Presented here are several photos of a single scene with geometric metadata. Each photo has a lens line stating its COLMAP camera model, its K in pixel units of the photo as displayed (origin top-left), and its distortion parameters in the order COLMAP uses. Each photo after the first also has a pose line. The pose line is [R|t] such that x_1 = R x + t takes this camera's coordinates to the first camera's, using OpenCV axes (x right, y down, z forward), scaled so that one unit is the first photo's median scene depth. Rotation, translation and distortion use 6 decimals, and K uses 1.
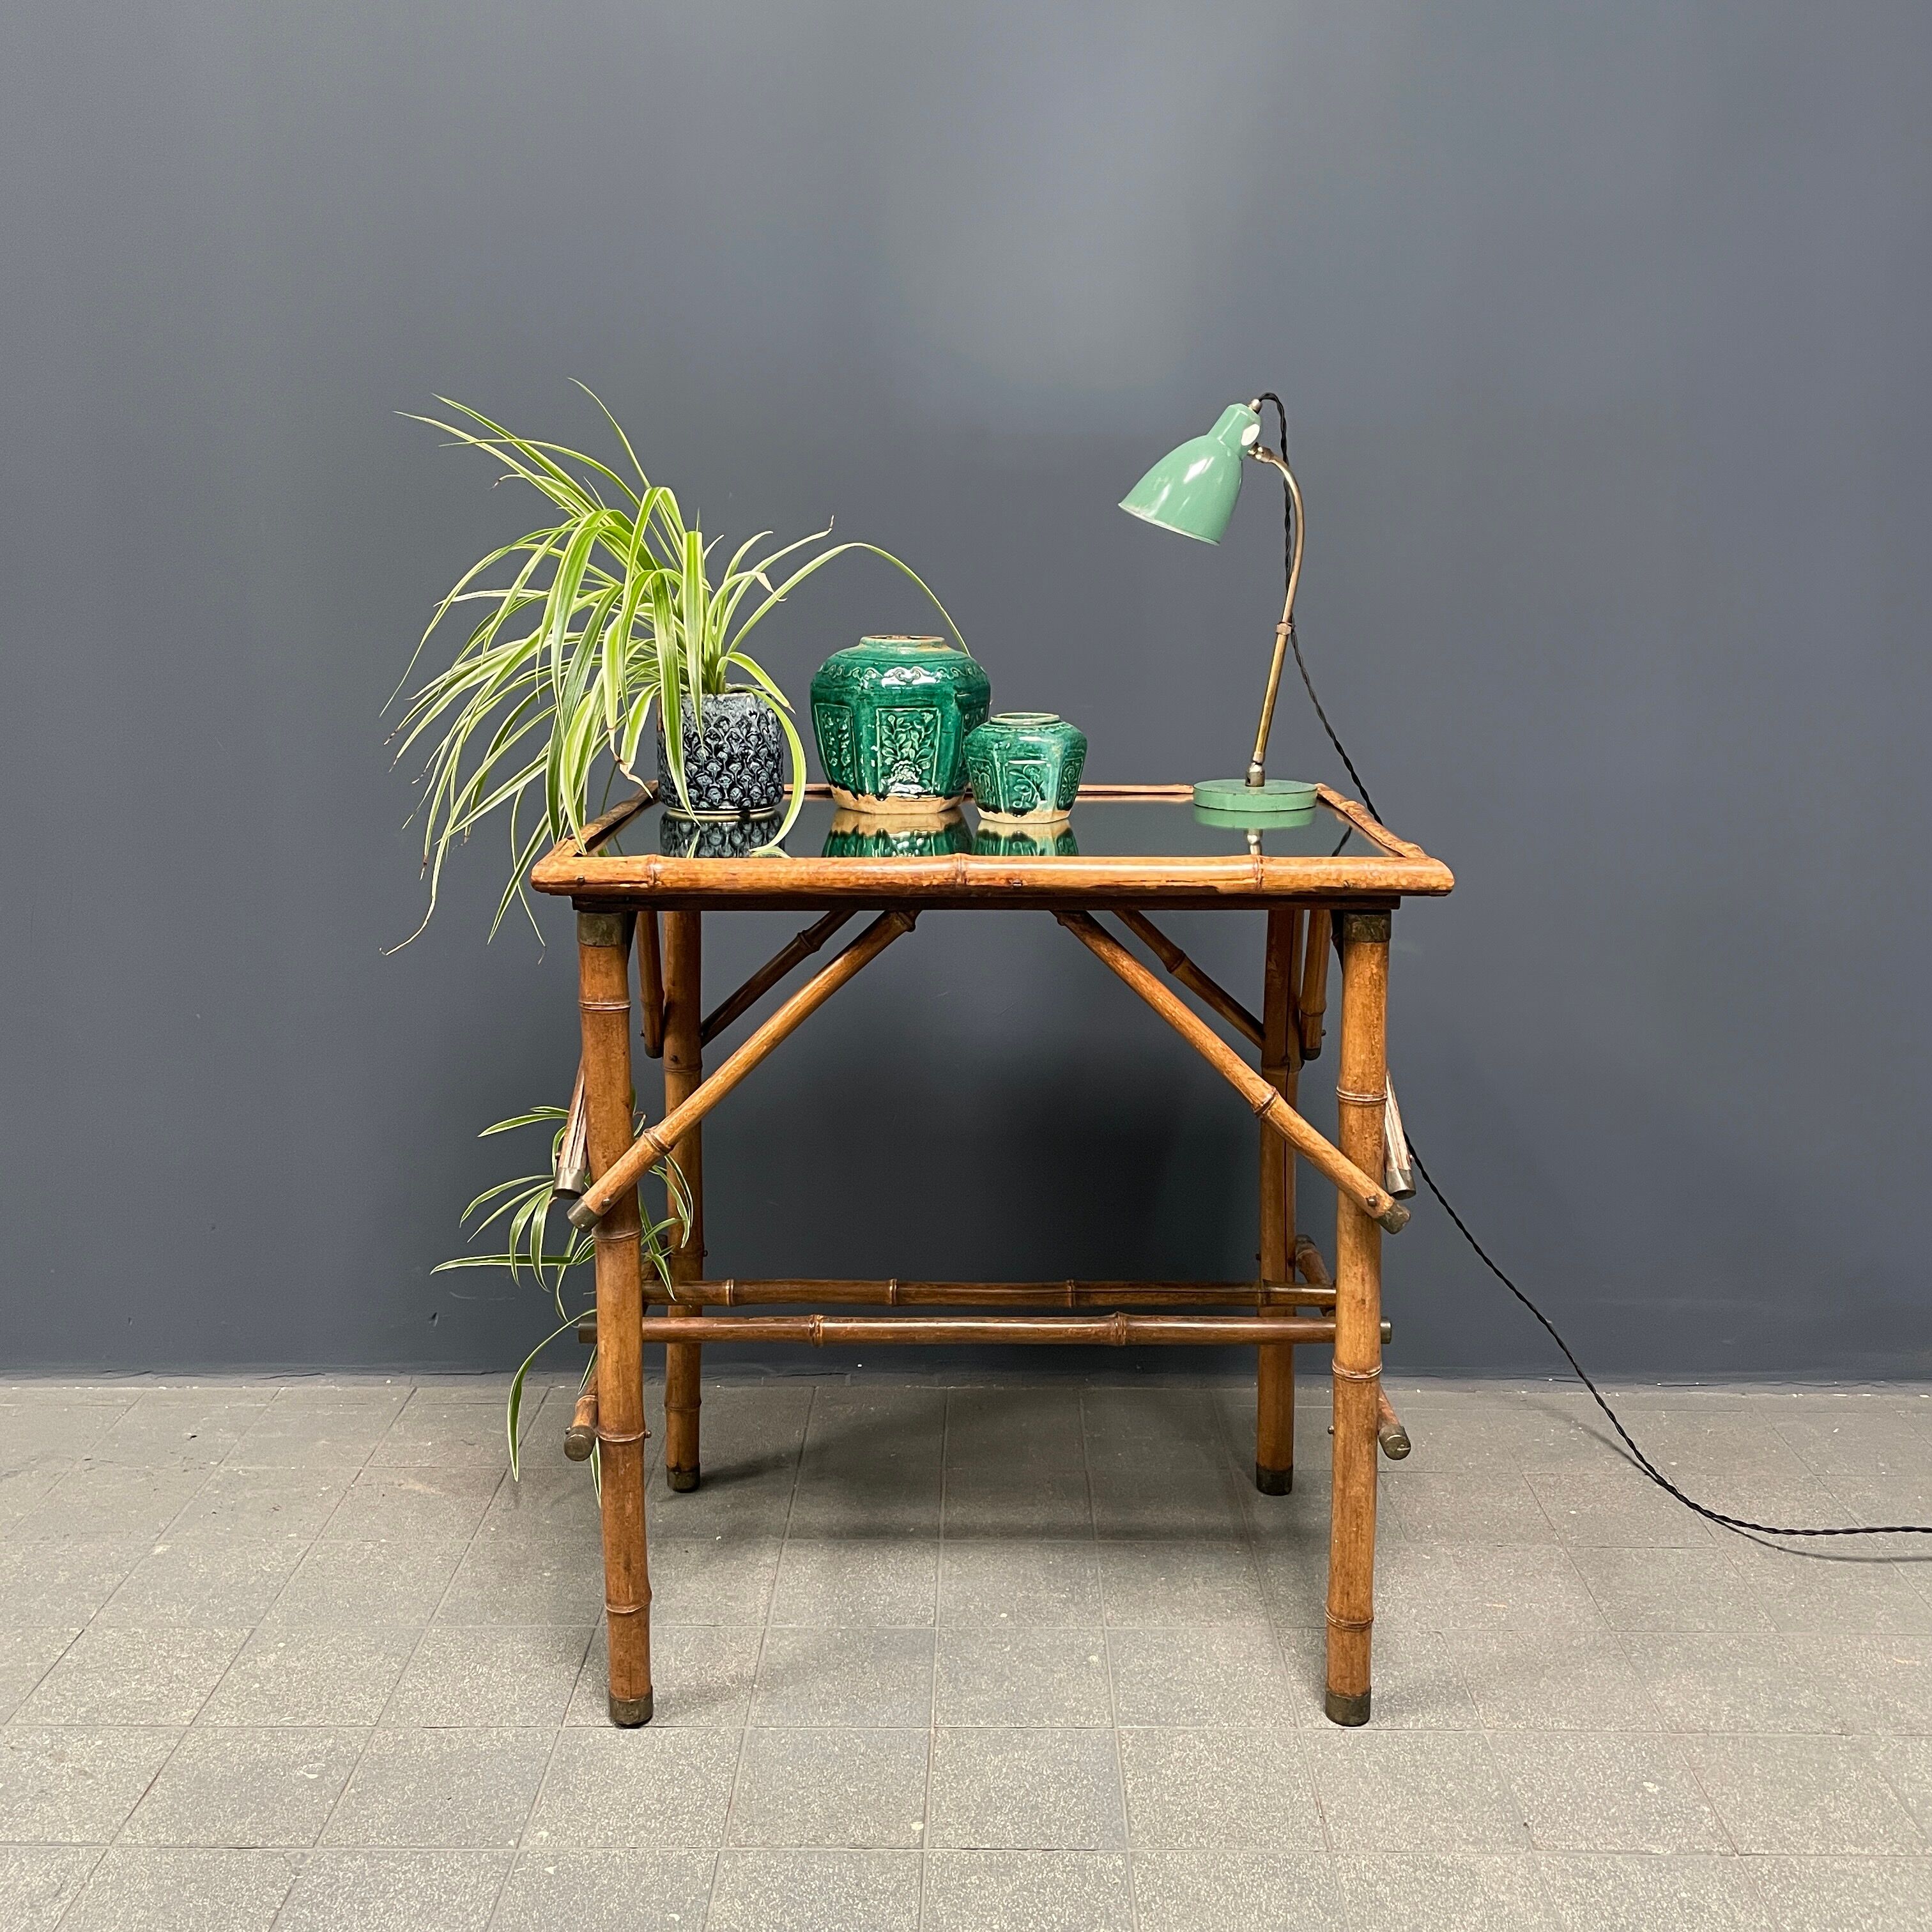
lens RADIAL K [[1983.5, 0, 970.6], [0, 1983.5, 936.1], [0, 0, 1]] dist [0.028106, 0.000000]
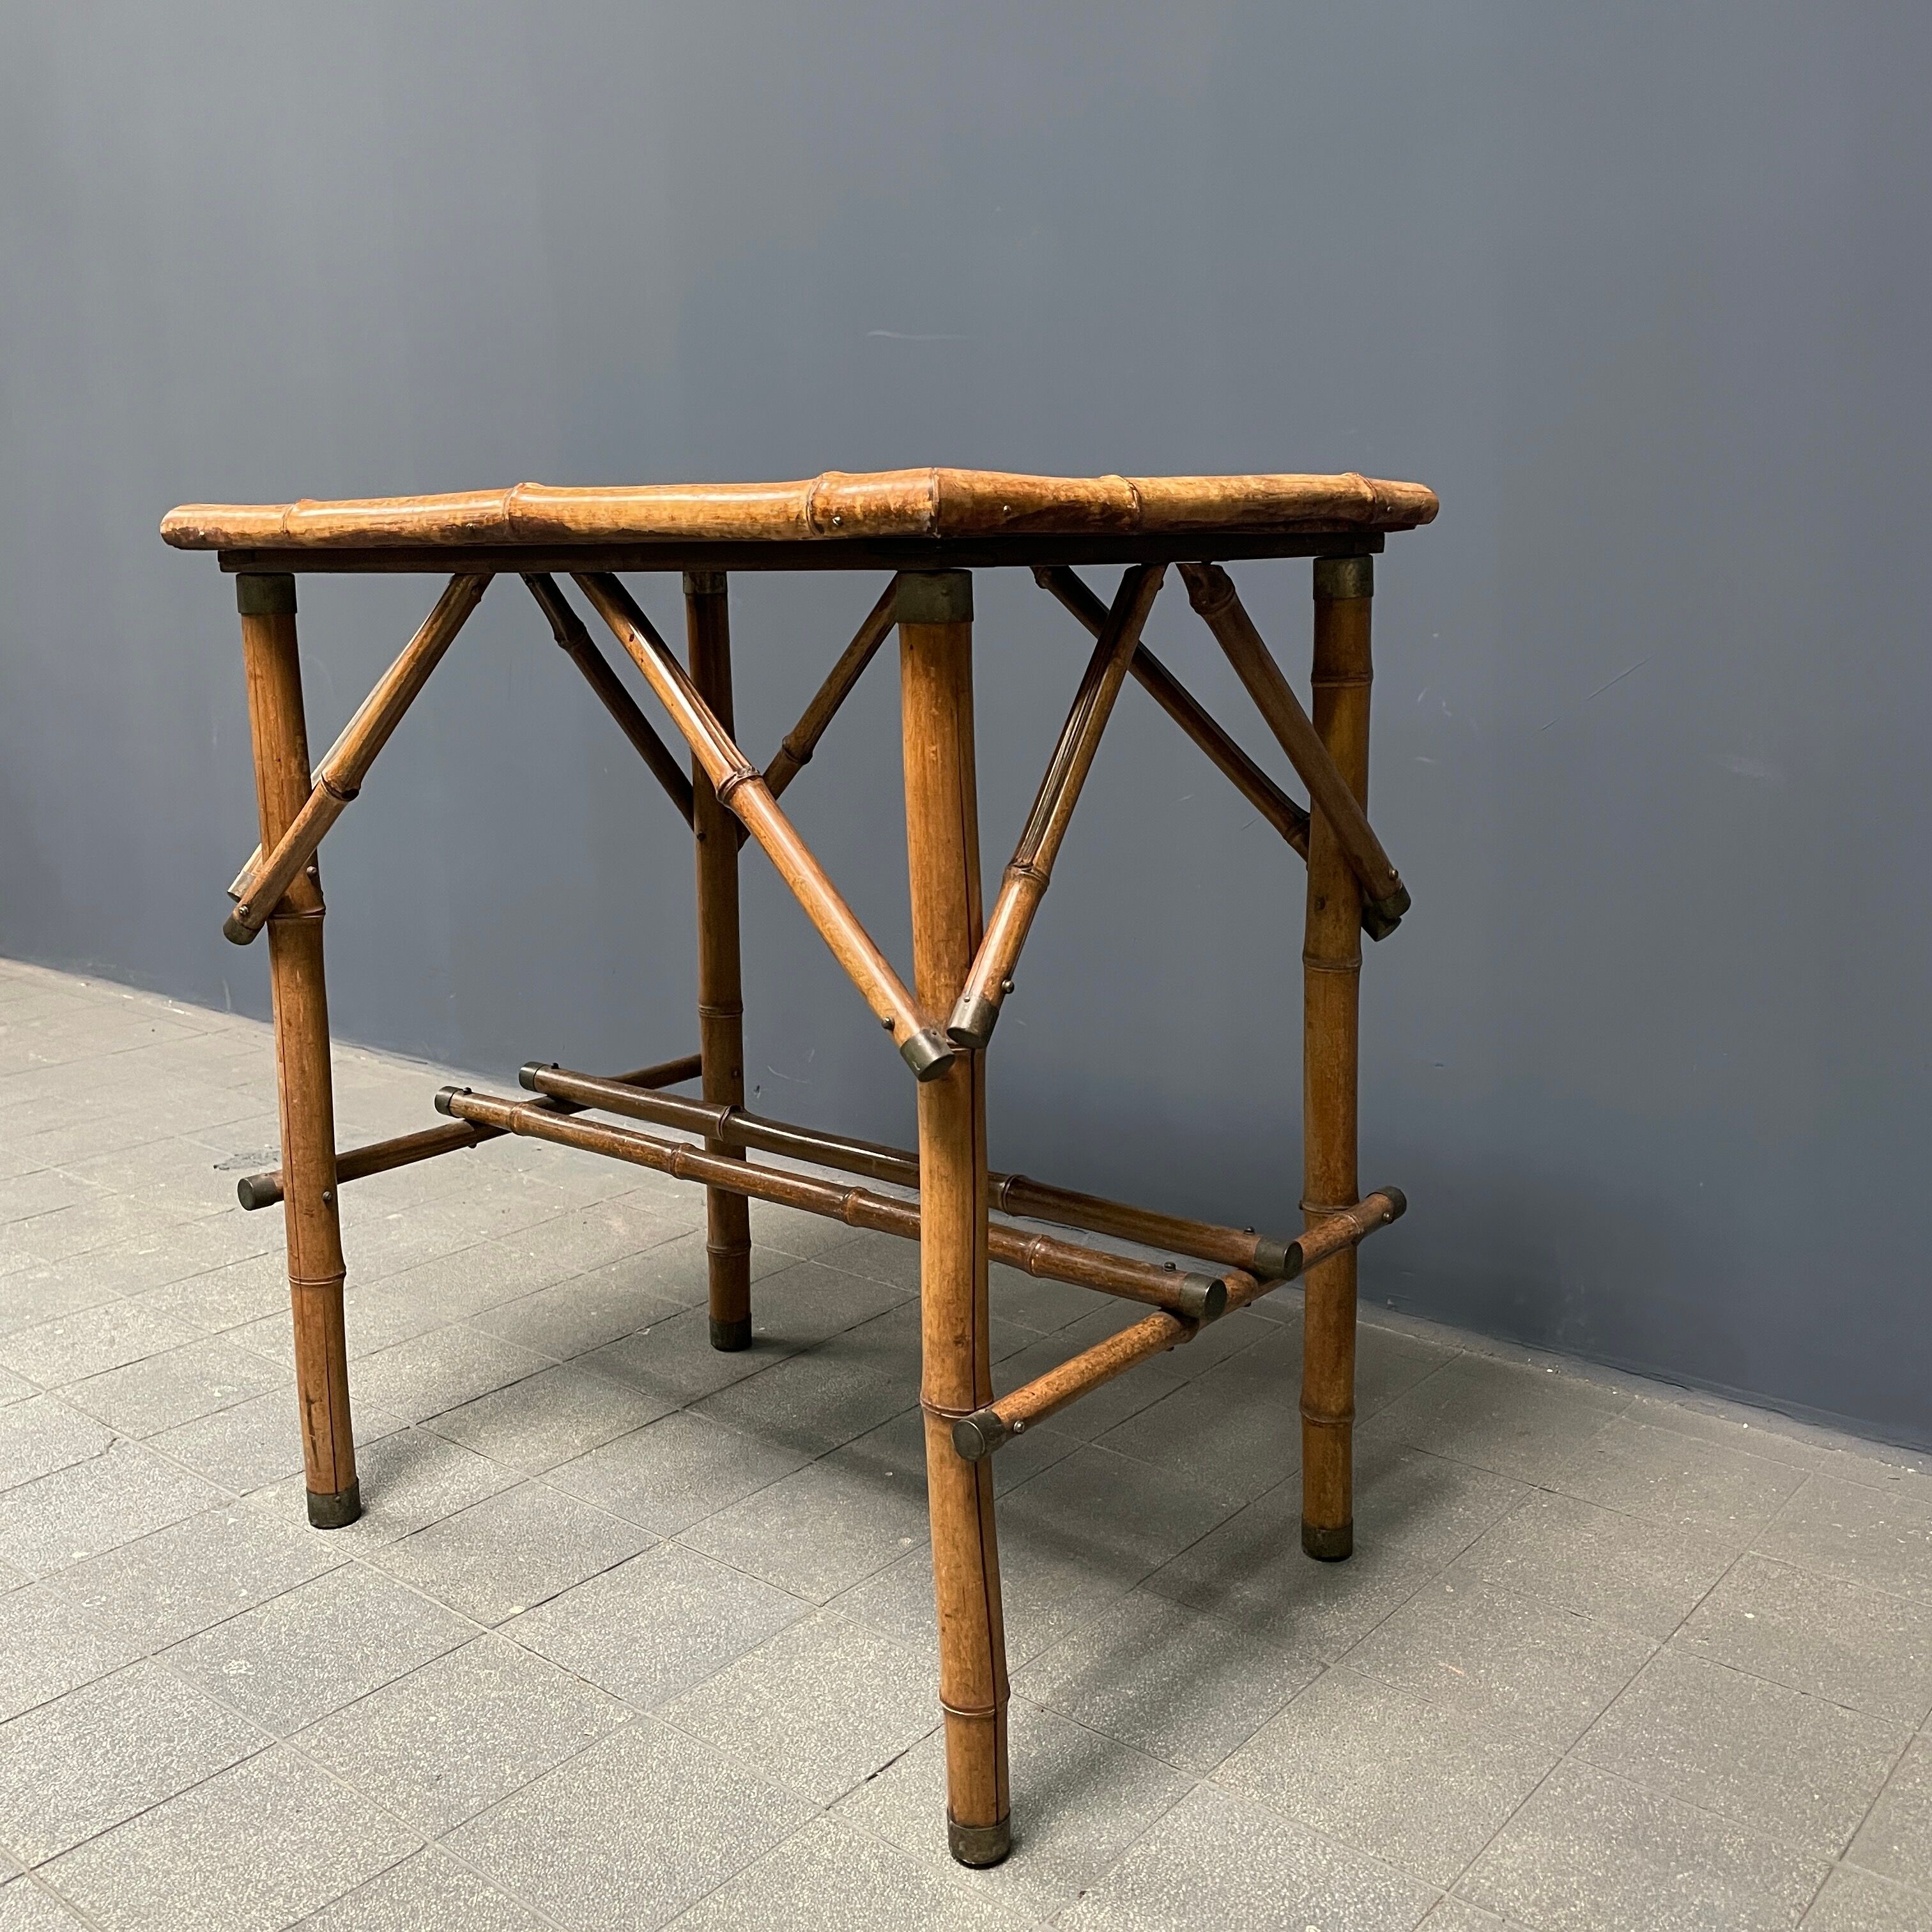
lens RADIAL K [[1983.5, 0, 963.5], [0, 1983.5, 931.6], [0, 0, 1]] dist [0.028106, 0.000000]
pose [[0.775449, 0.111835, -0.621427, 0.595503], [-0.112258, 0.992929, 0.038611, 0.087456], [0.621351, 0.039819, 0.782520, 0.395616]]
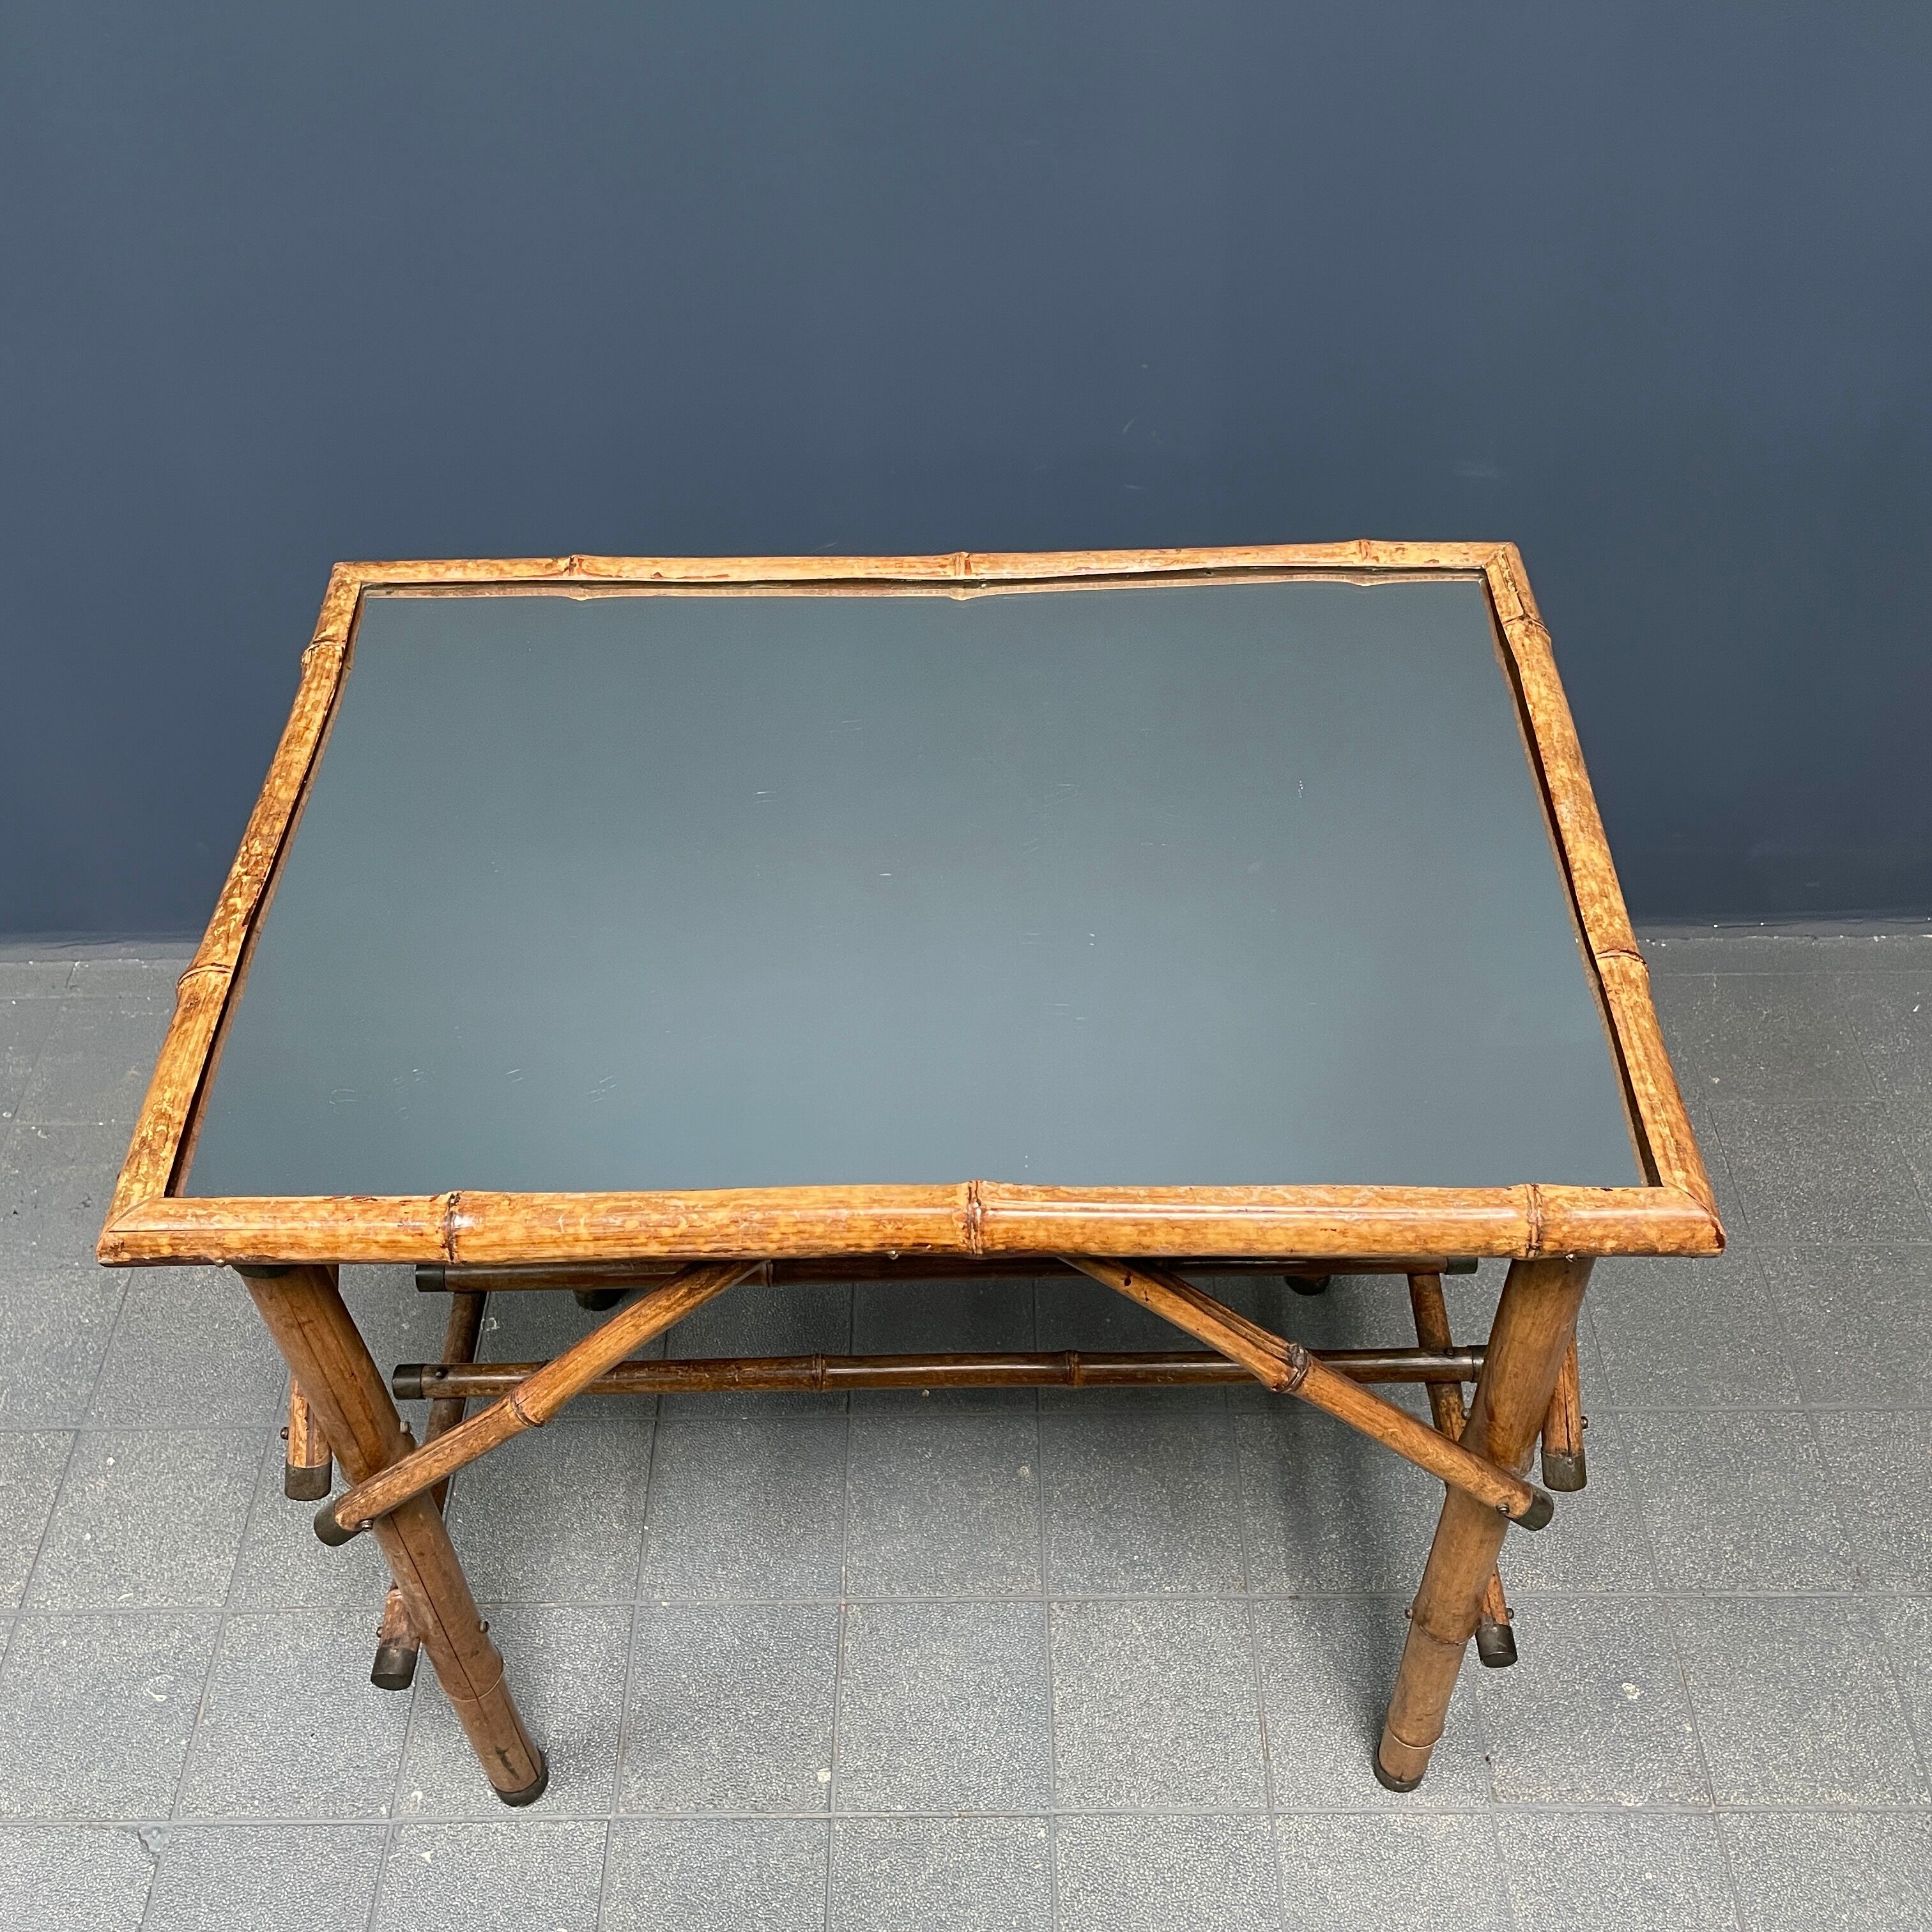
lens RADIAL K [[1983.5, 0, 963.9], [0, 1983.5, 956.6], [0, 0, 1]] dist [0.028106, 0.000000]
pose [[0.999750, -0.021657, -0.005576, 0.047547], [0.020791, 0.808221, 0.588512, -0.370697], [-0.008239, -0.588481, 0.808469, 0.447914]]
